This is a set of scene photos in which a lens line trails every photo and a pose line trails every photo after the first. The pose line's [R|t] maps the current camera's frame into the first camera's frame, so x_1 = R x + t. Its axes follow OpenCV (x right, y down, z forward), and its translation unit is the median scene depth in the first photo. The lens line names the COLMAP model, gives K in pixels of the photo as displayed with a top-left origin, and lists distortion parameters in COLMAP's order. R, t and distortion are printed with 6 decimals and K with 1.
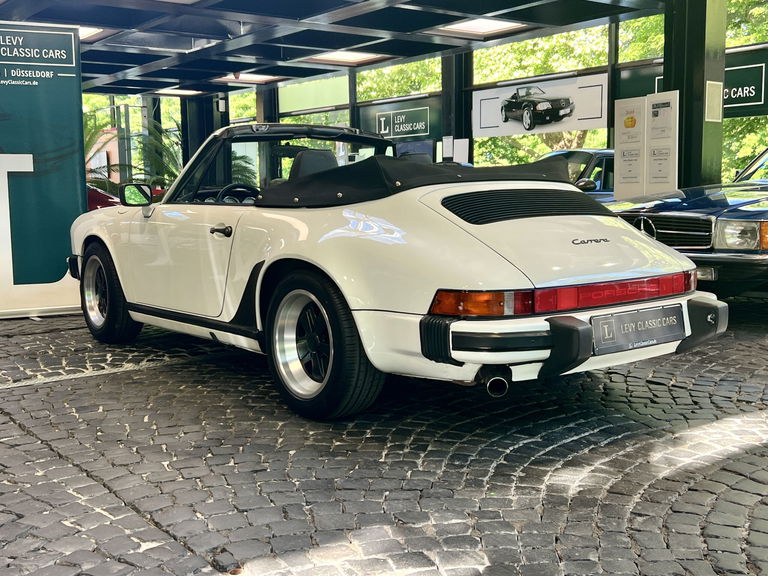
lens RADIAL K [[895.8, 0, 384.0], [0, 895.8, 288.0], [0, 0, 1]] dist [0.105522, -0.237569]
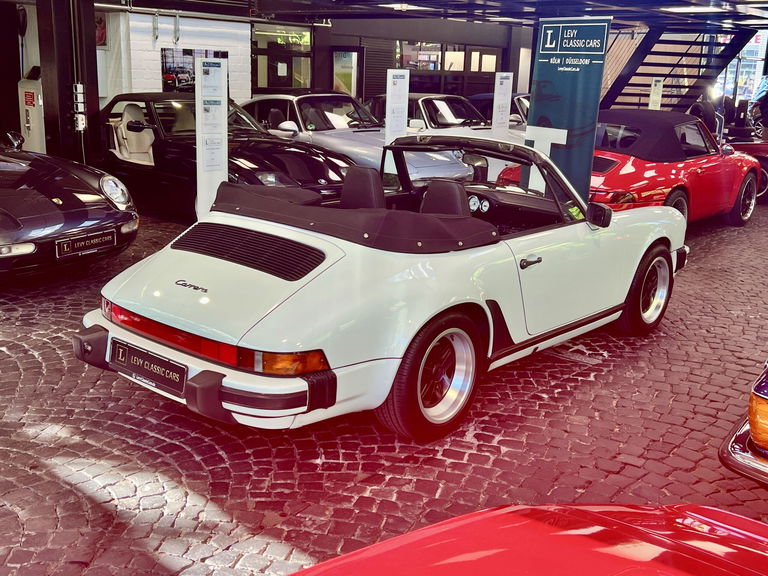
lens RADIAL K [[846.5, 0, 385.9], [0, 846.5, 272.5], [0, 0, 1]] dist [0.079627, 0.004829]
pose [[0.206478, 0.252392, -0.945338, 1.265100], [-0.151498, 0.962753, 0.223952, -0.339462], [0.966652, 0.096975, 0.237024, 0.966749]]
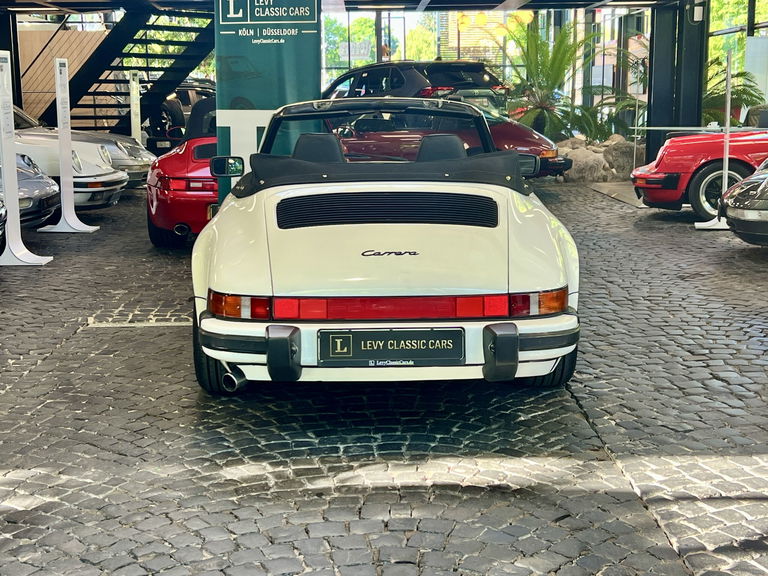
lens RADIAL K [[1143.8, 0, 384.0], [0, 1143.8, 288.0], [0, 0, 1]] dist [0.067258, 0.030544]
pose [[0.807431, 0.105878, -0.580384, 0.938996], [-0.069811, 0.993999, 0.084213, -0.117343], [0.585817, -0.027479, 0.809977, -0.015436]]
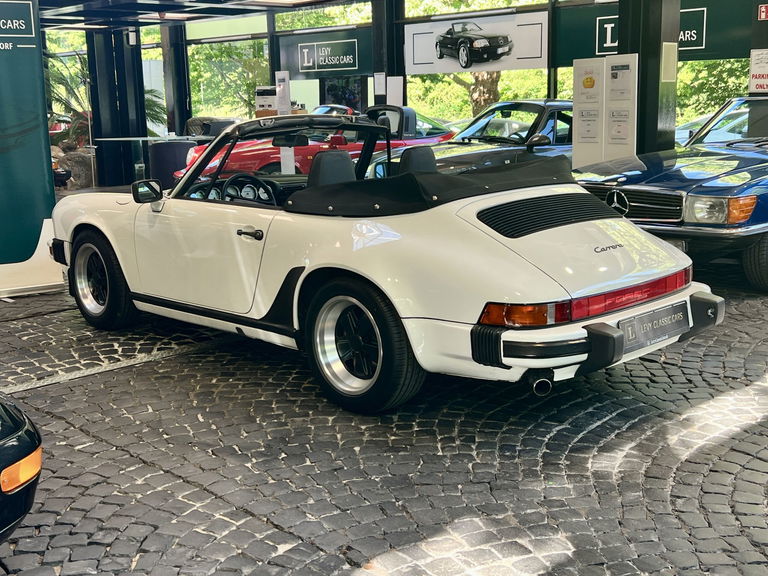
lens RADIAL K [[969.2, 0, 384.0], [0, 969.2, 288.0], [0, 0, 1]] dist [0.123239, -0.292132]
pose [[0.993608, -0.030889, 0.108580, -0.178735], [0.022030, 0.996401, 0.081858, -0.106220], [-0.110717, -0.078942, 0.990712, -0.171806]]
